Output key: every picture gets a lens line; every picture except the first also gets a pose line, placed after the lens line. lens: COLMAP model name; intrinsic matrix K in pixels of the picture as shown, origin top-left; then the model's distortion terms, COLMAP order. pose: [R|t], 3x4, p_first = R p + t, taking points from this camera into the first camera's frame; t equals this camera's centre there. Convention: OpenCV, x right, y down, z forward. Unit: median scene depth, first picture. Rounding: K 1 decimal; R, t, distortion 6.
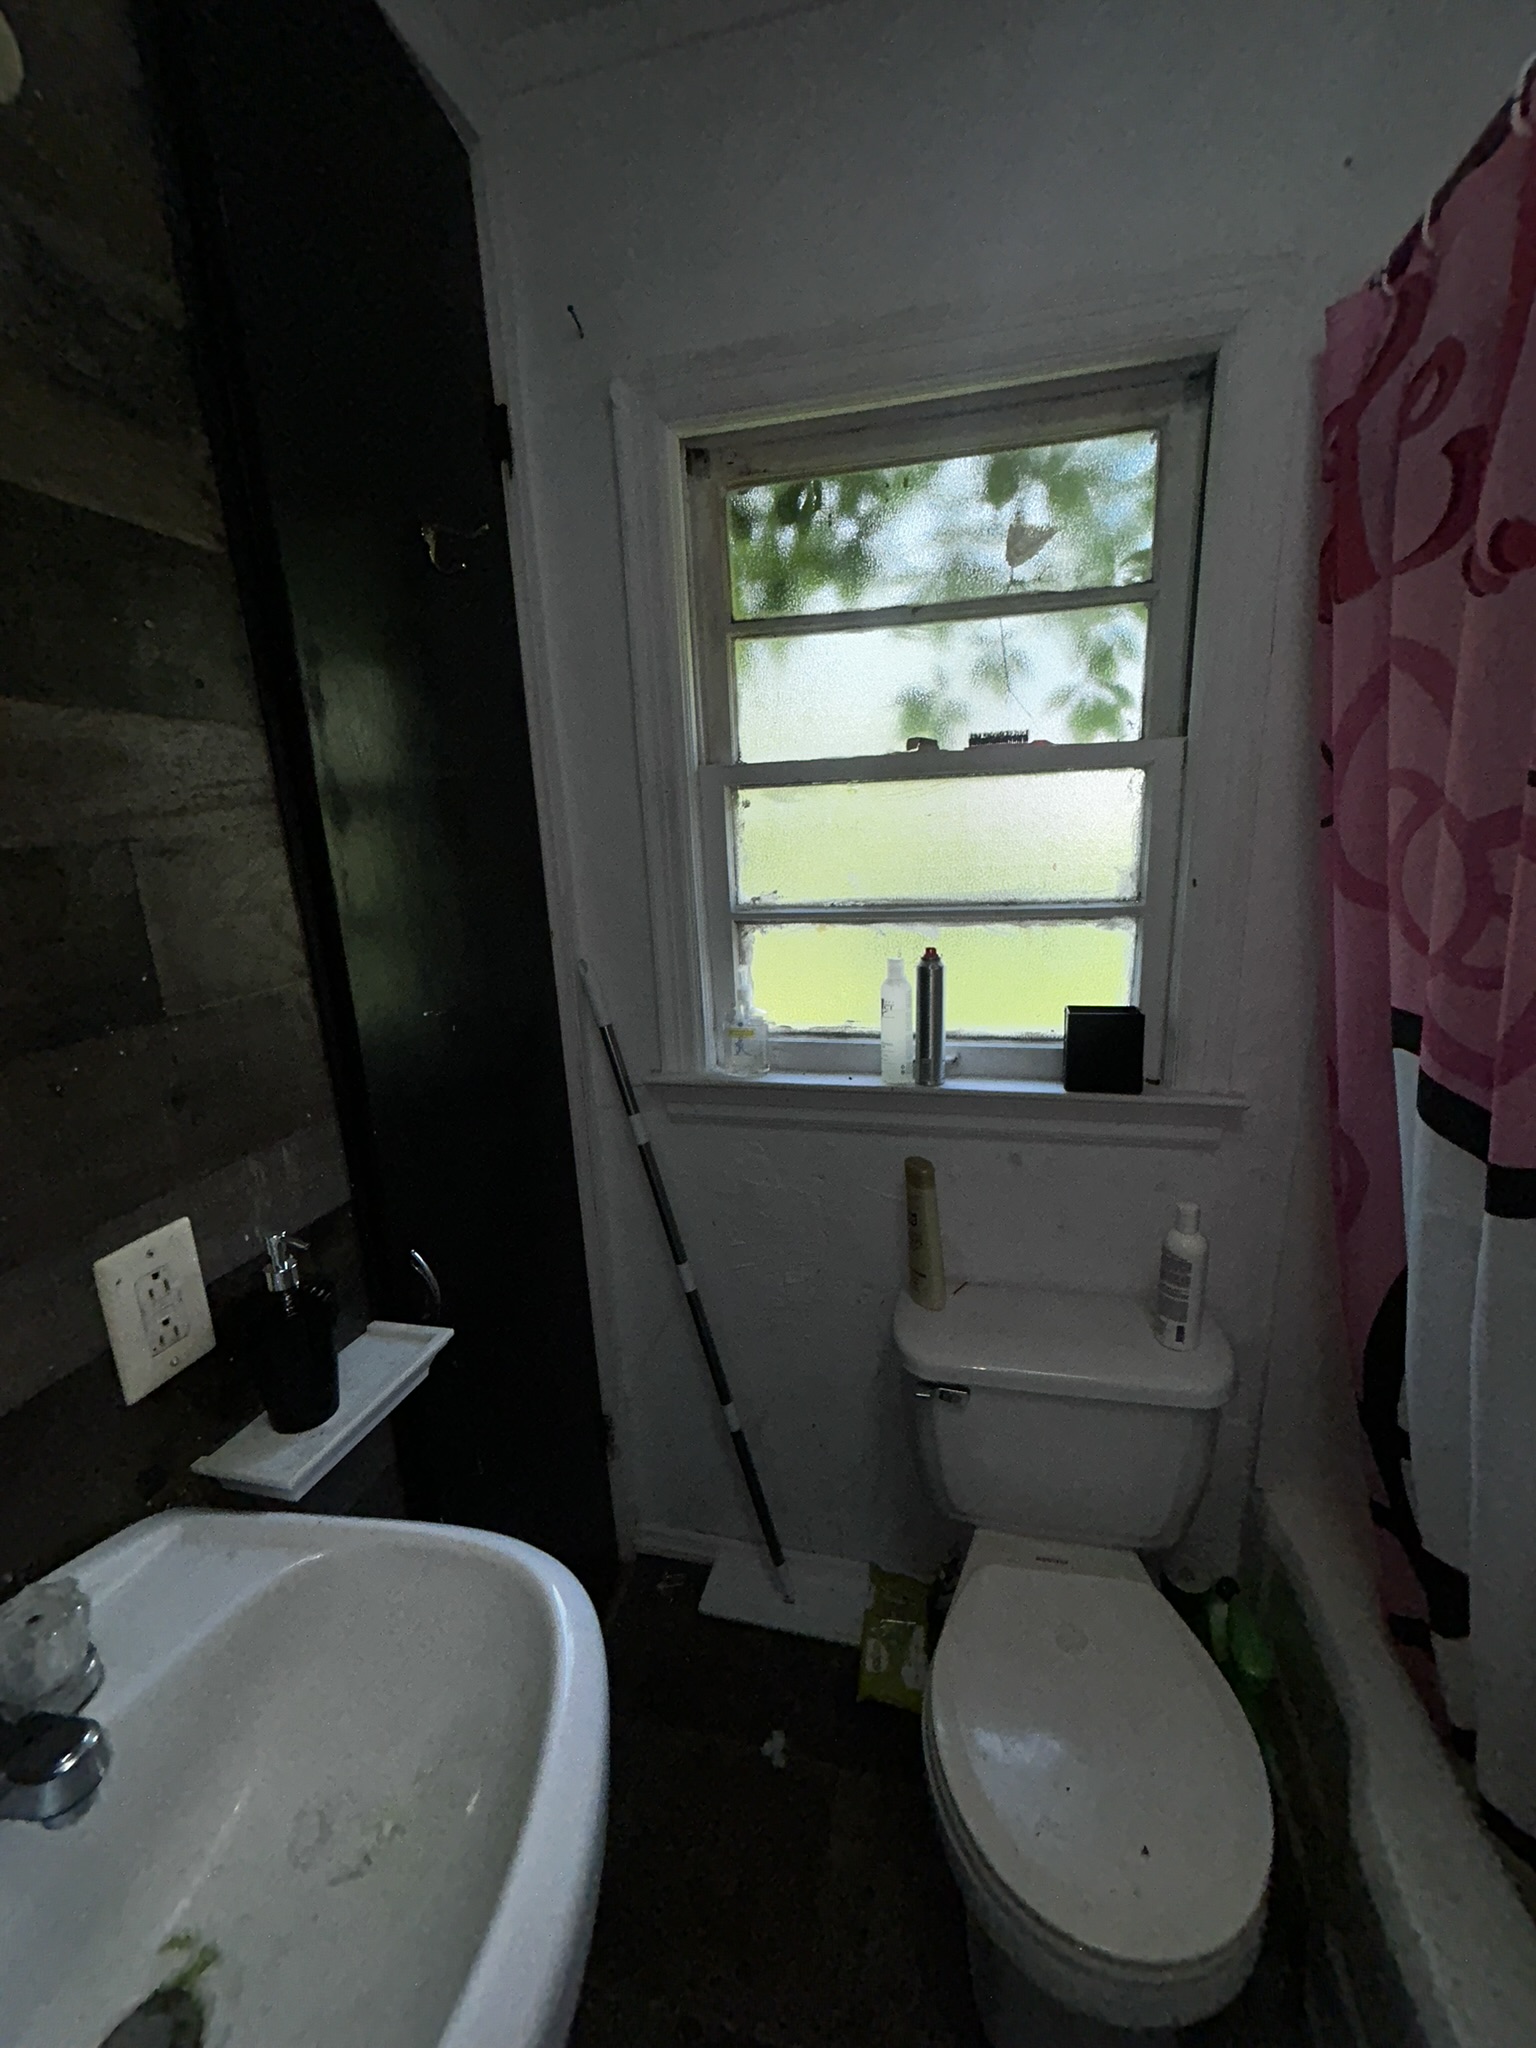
lens RADIAL K [[835.0, 0, 773.6], [0, 835.0, 1023.4], [0, 0, 1]] dist [-0.006937, 0.004512]
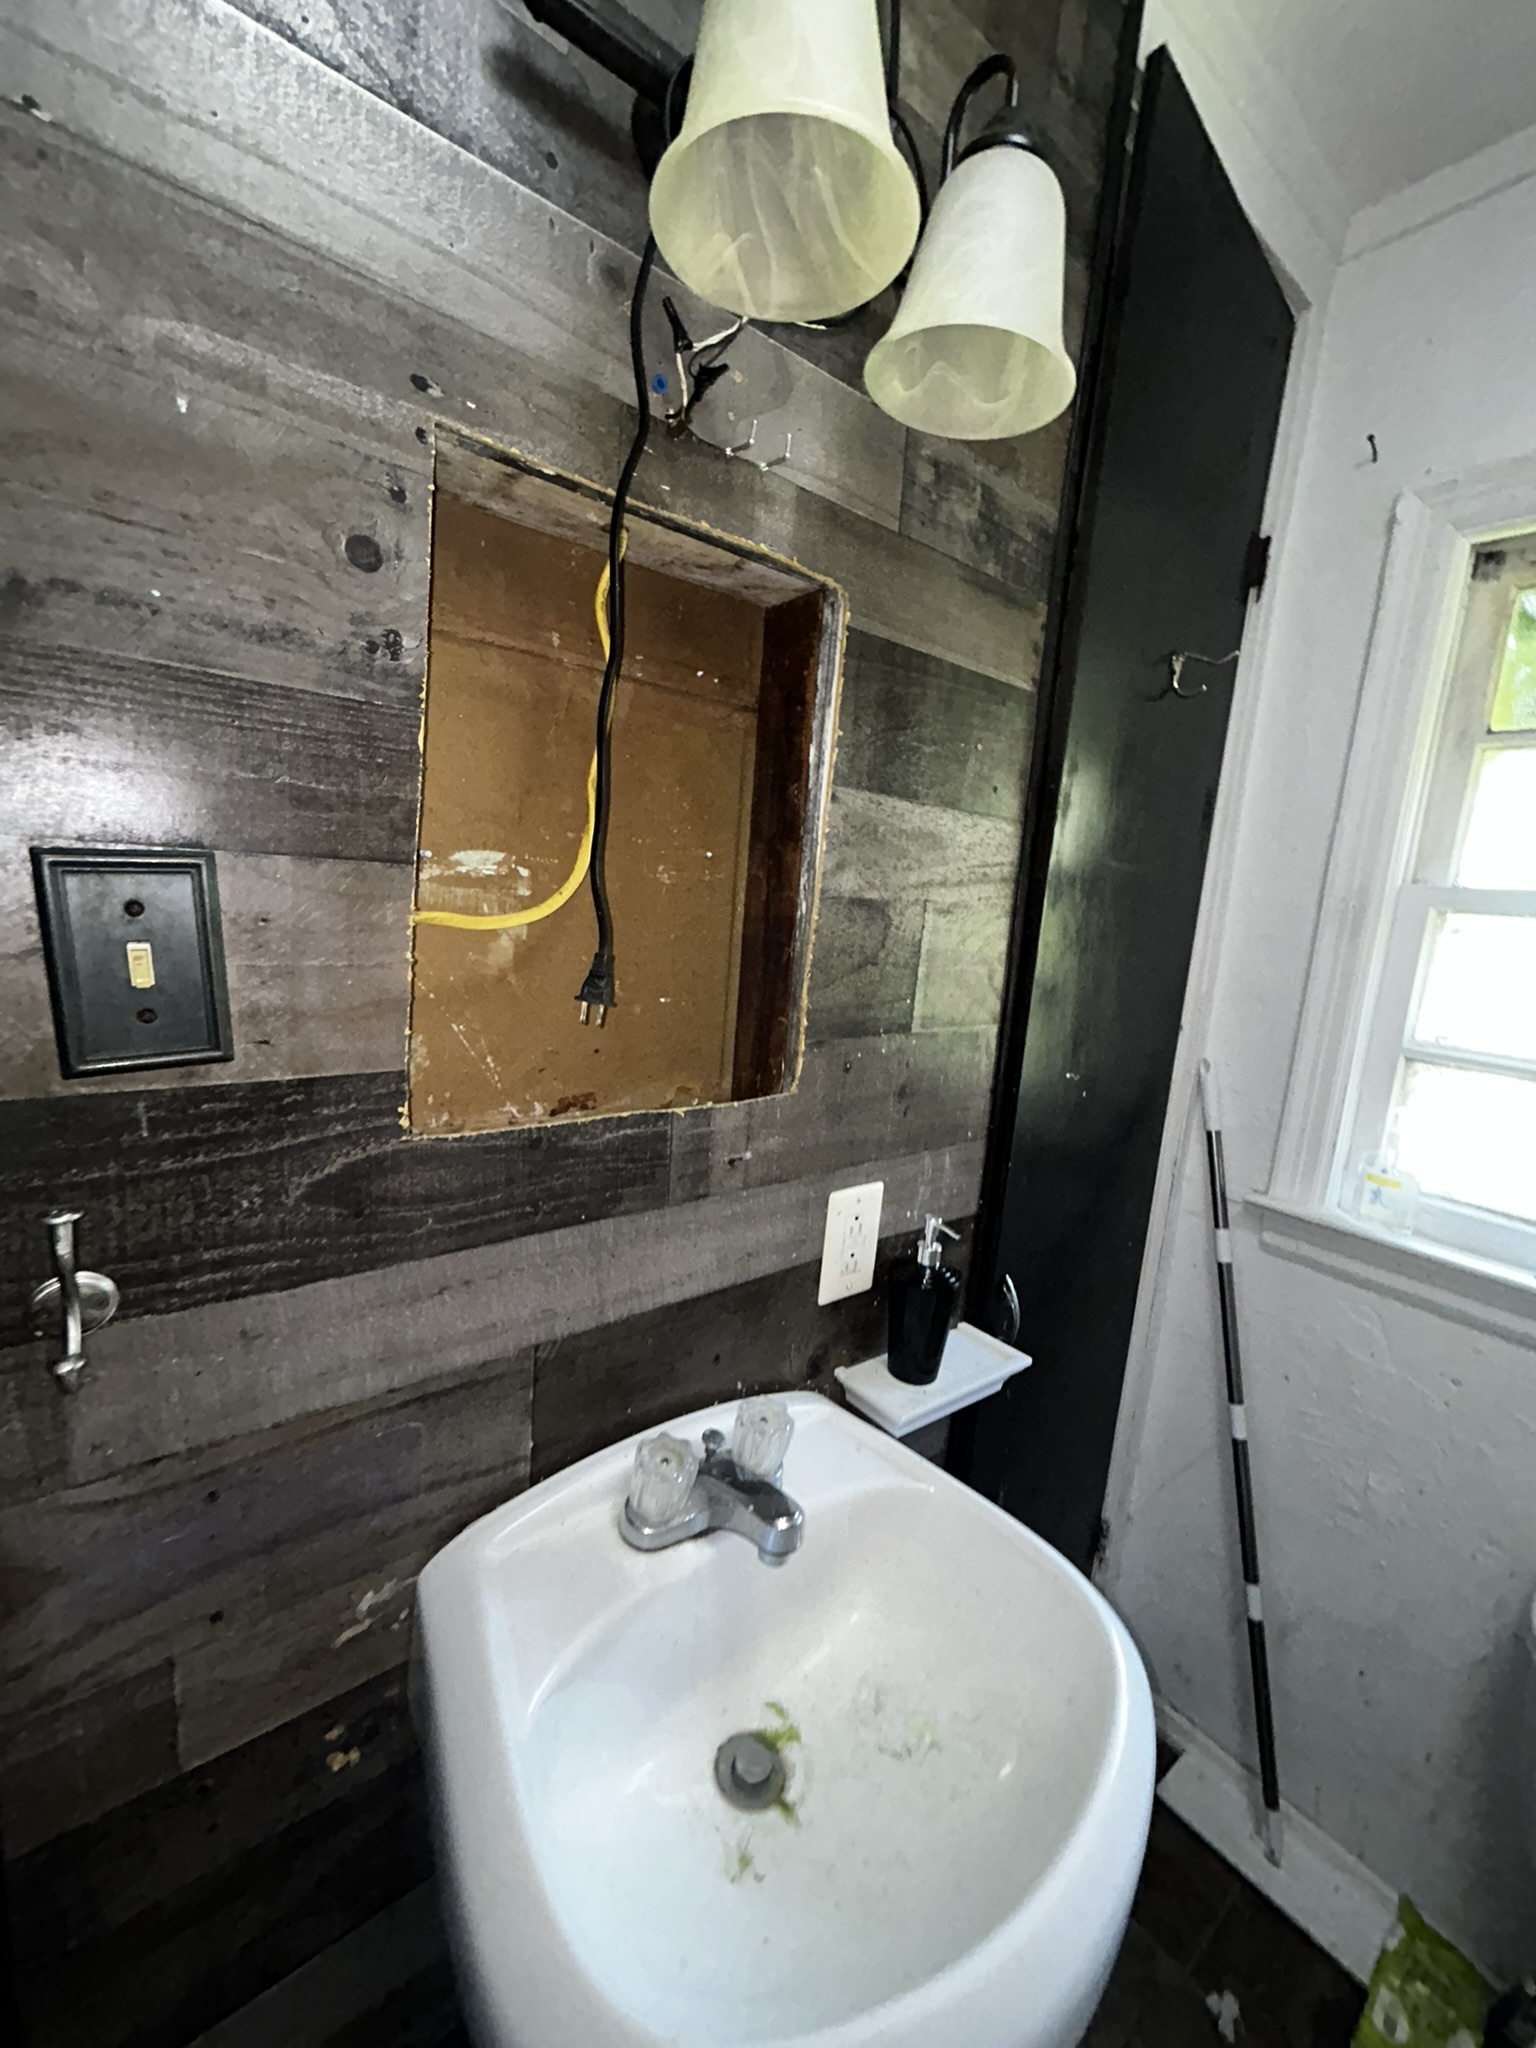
lens RADIAL K [[834.2, 0, 775.4], [0, 834.2, 1023.6], [0, 0, 1]] dist [-0.000365, 0.000499]
pose [[0.787700, 0.202839, -0.581709, -0.073747], [-0.256451, 0.966503, -0.010249, 0.027372], [0.560144, 0.157253, 0.813333, -0.114488]]
